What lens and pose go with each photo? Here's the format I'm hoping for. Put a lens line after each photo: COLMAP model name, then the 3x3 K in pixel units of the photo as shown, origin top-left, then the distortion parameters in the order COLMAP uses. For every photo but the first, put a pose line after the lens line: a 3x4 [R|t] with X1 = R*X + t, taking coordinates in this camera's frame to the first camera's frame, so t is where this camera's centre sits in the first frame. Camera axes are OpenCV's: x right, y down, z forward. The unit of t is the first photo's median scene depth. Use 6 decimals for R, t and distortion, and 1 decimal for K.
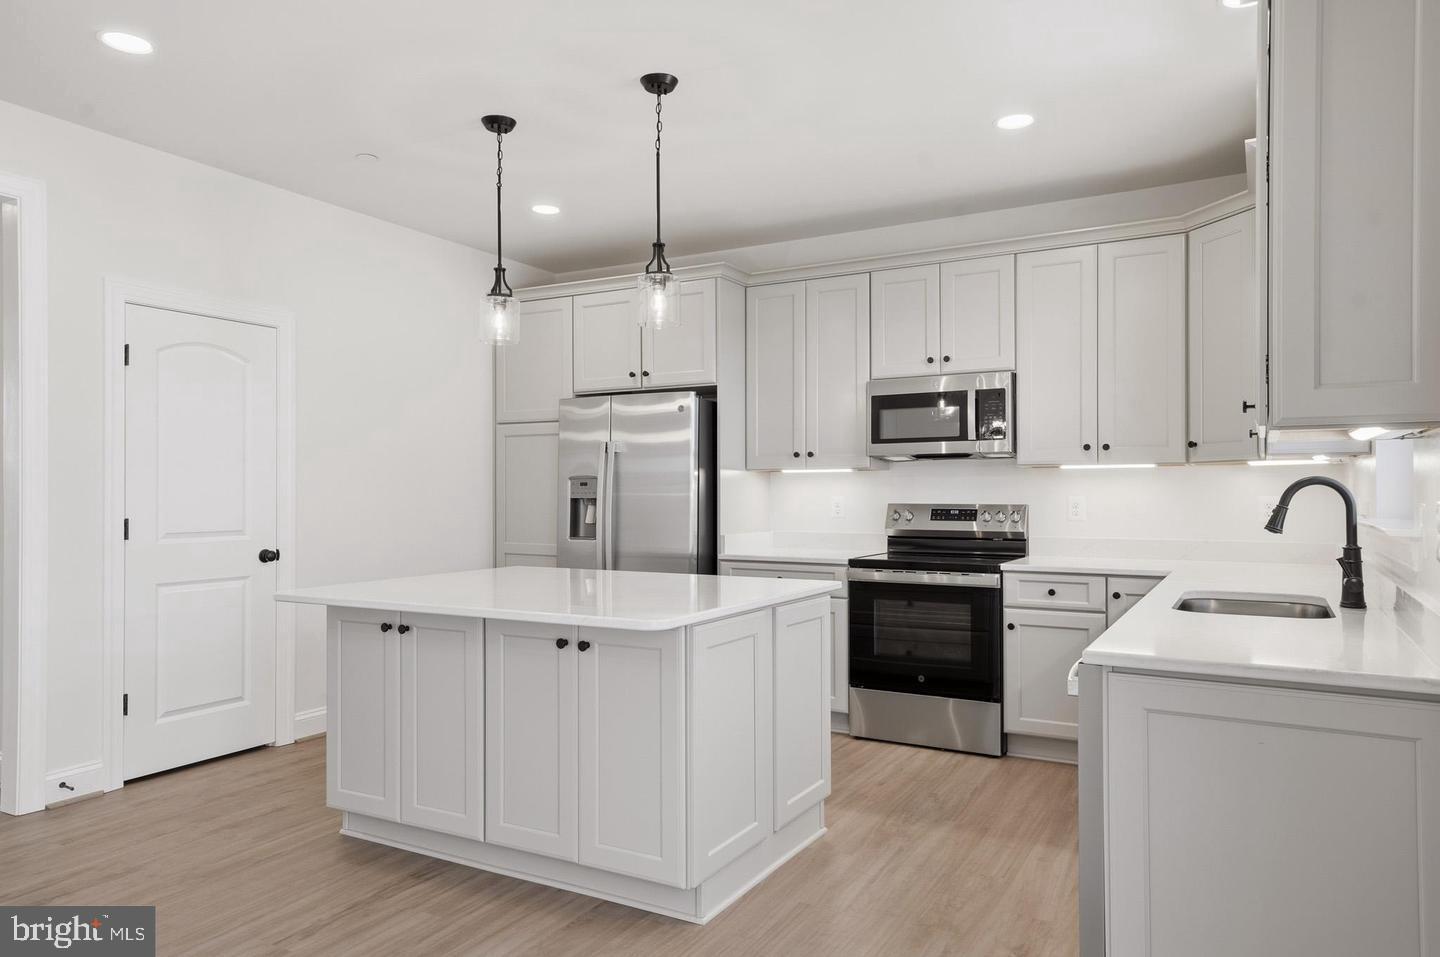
lens RADIAL K [[958.7, 0, 712.6], [0, 958.7, 483.5], [0, 0, 1]] dist [0.003798, 0.000569]
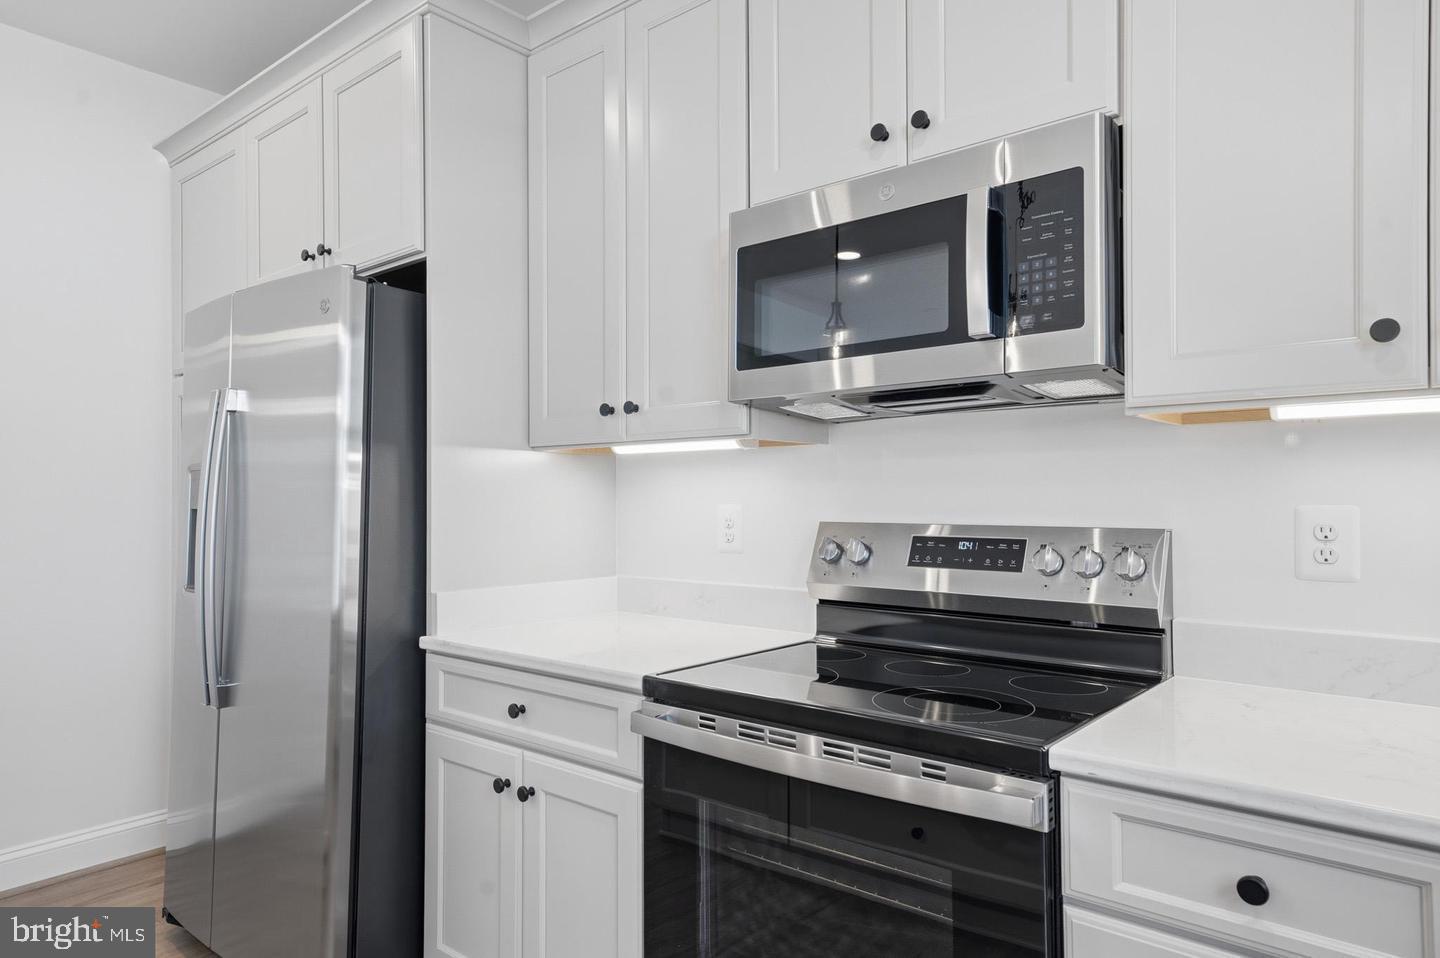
lens RADIAL K [[920.7, 0, 730.6], [0, 920.7, 476.1], [0, 0, 1]] dist [0.035852, -0.001756]
pose [[0.987607, -0.005441, -0.156852, 0.226680], [0.002102, 0.999768, -0.021442, 0.010110], [0.156932, 0.020847, 0.987389, 0.646888]]
